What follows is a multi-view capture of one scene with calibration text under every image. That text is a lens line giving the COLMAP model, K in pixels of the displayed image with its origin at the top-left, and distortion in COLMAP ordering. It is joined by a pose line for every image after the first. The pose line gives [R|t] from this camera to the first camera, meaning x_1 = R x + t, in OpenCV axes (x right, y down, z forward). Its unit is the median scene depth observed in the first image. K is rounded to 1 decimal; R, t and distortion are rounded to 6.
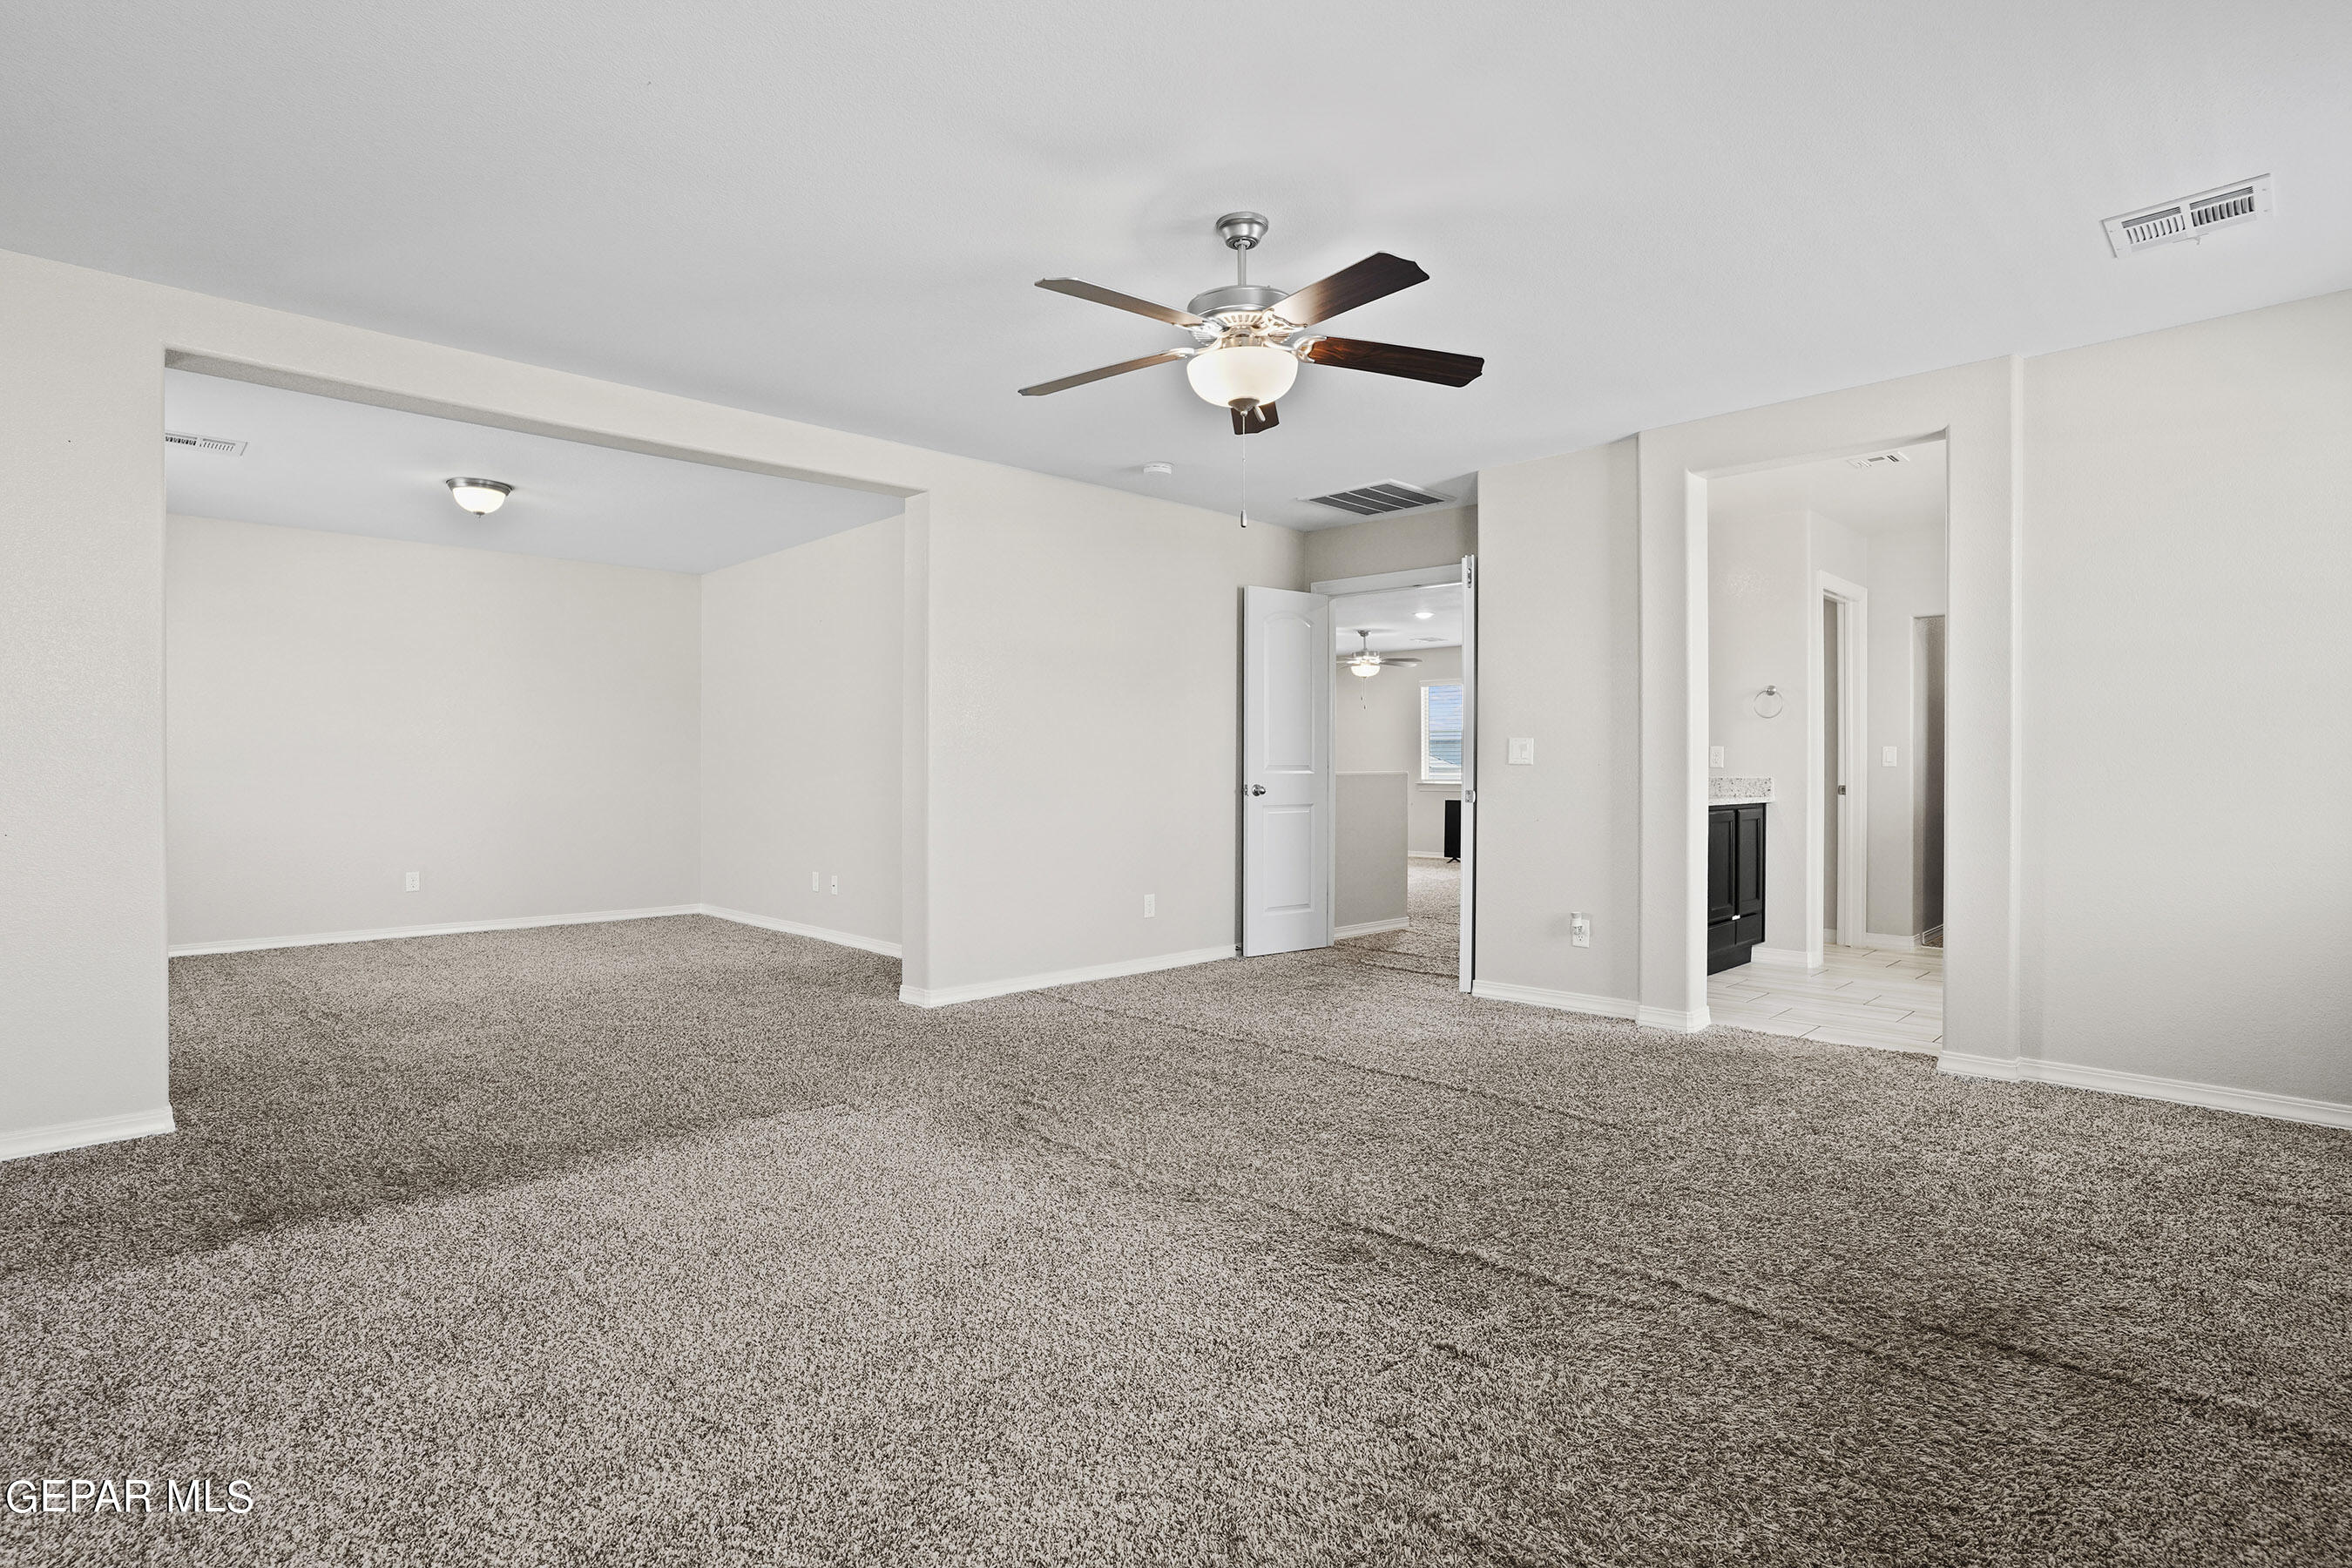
lens RADIAL K [[1145.5, 0, 1163.4], [0, 1145.5, 784.4], [0, 0, 1]] dist [0.000682, 0.000653]
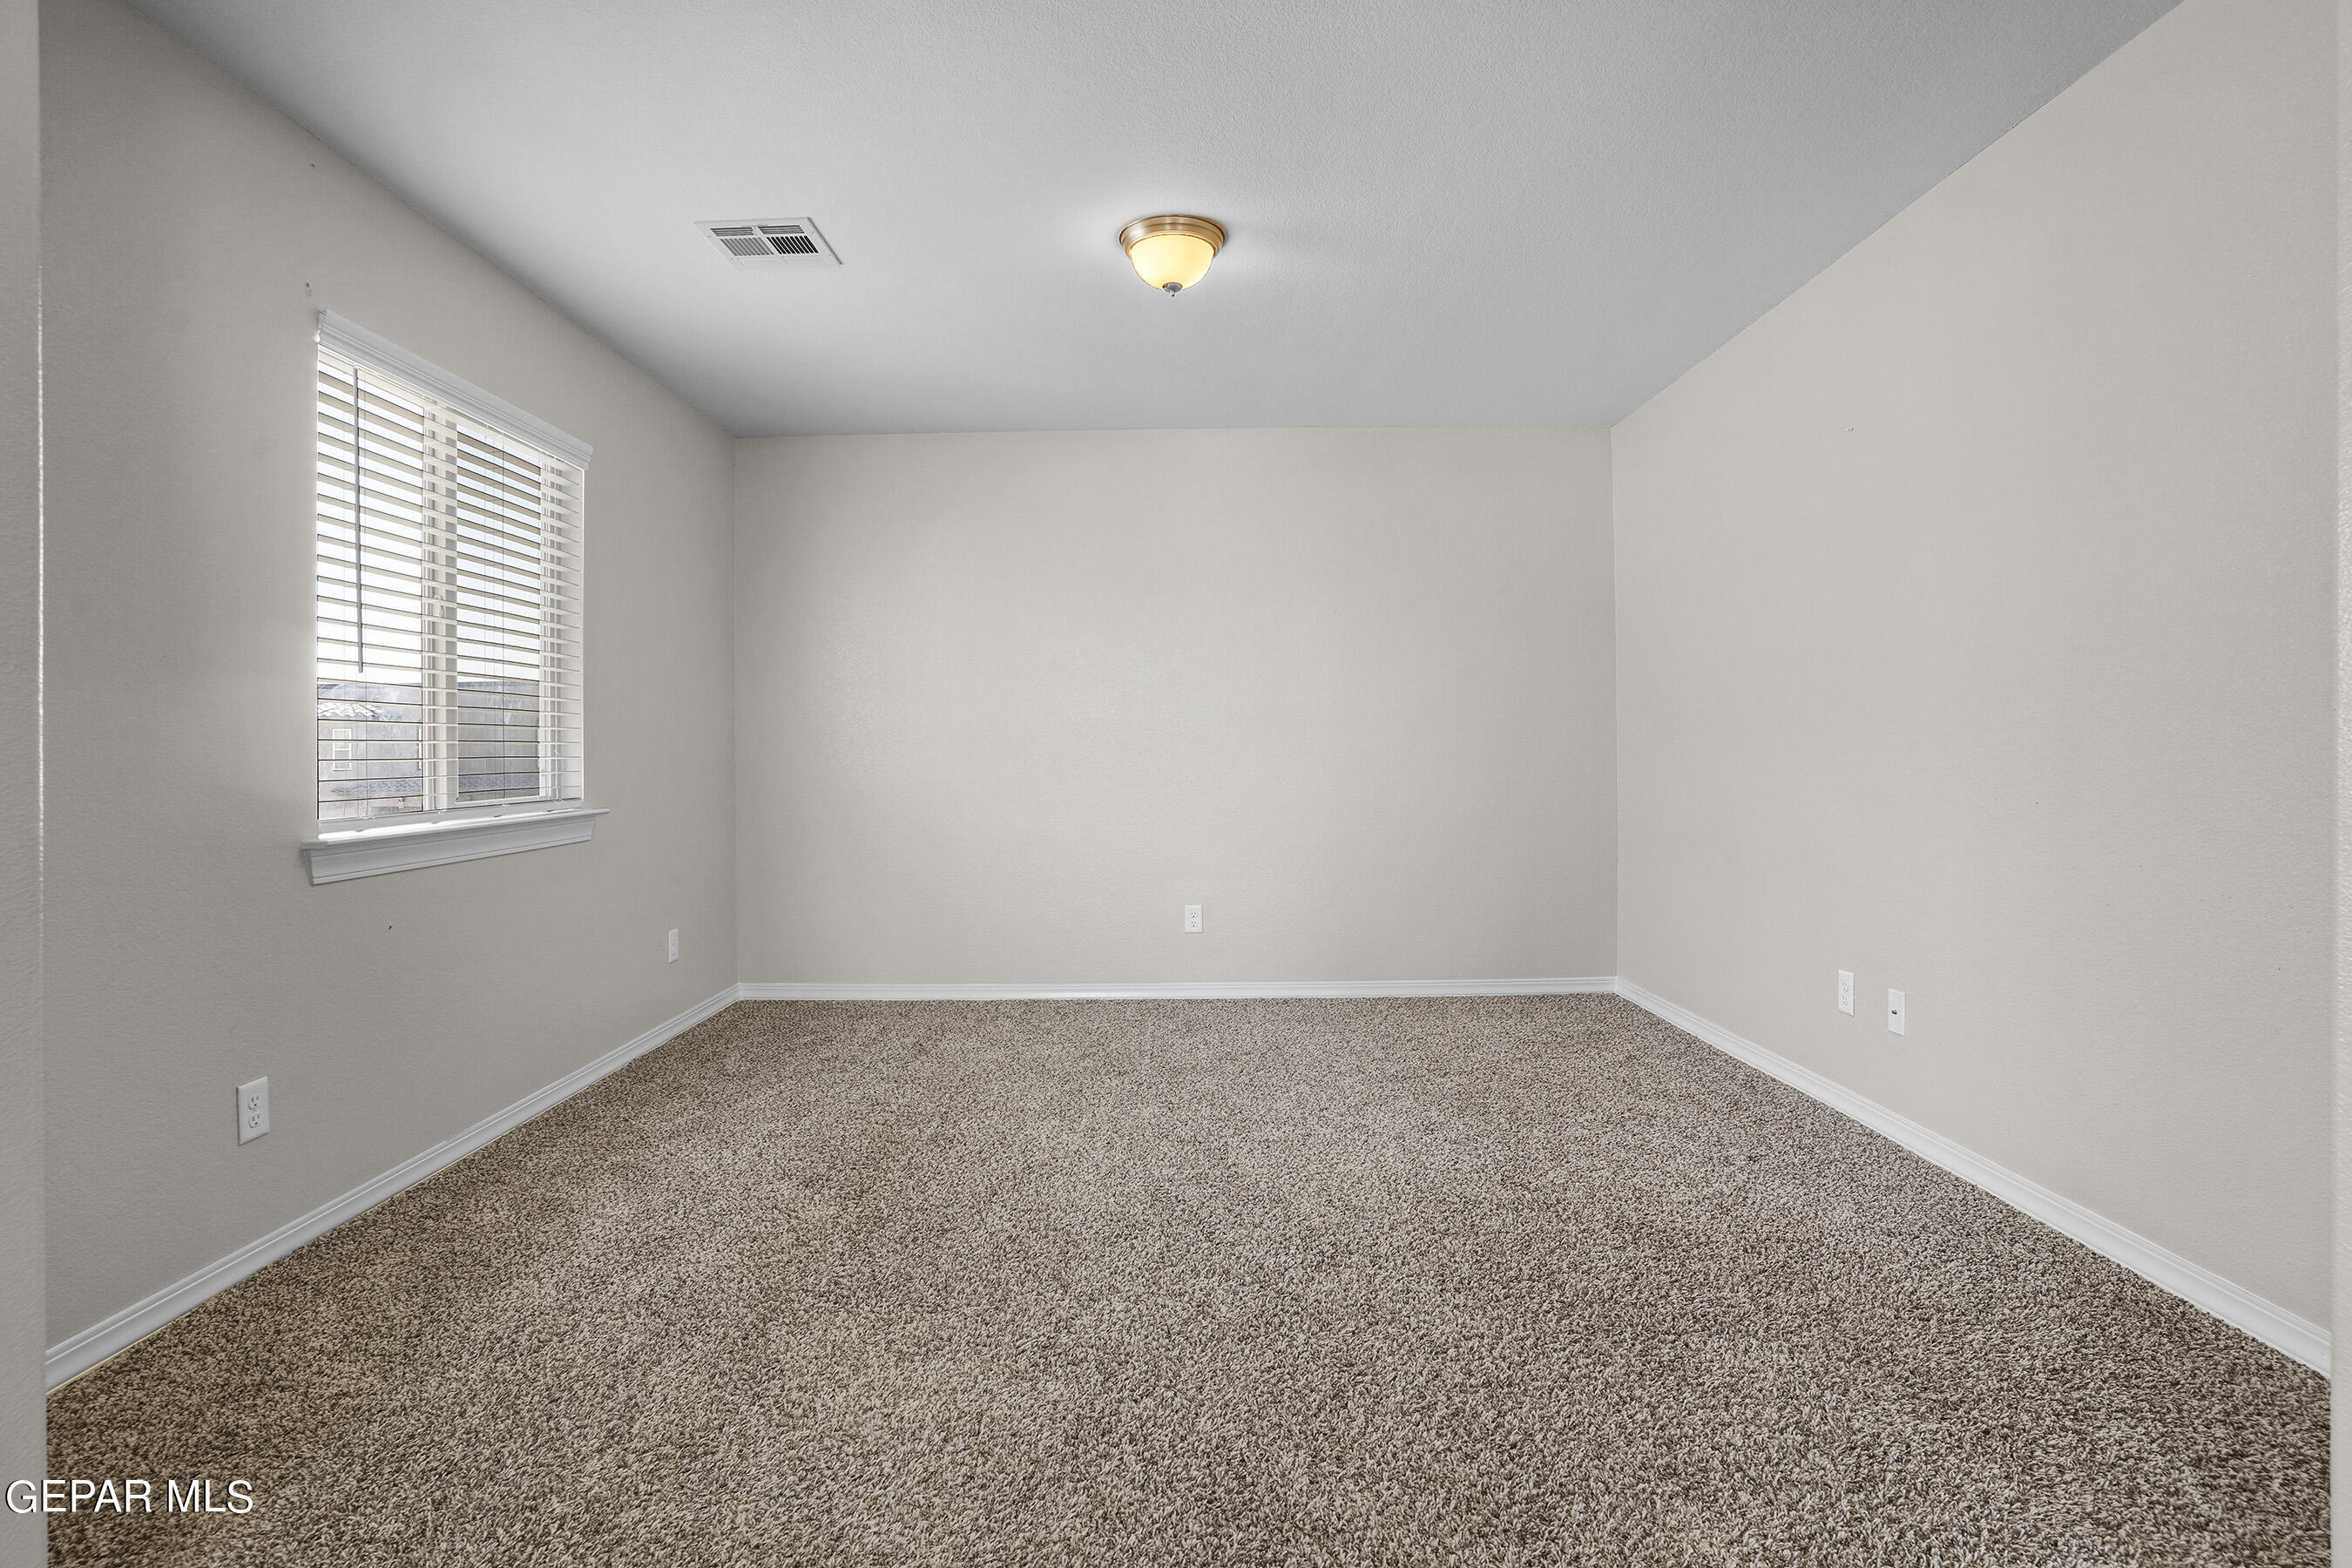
lens RADIAL K [[1145.5, 0, 1159.8], [0, 1145.5, 775.2], [0, 0, 1]] dist [0.000682, 0.000653]
pose [[0.693387, -0.001048, -0.720565, -0.202327], [0.004468, 0.999986, 0.002845, -0.004195], [0.720552, -0.005193, 0.693382, 0.601672]]
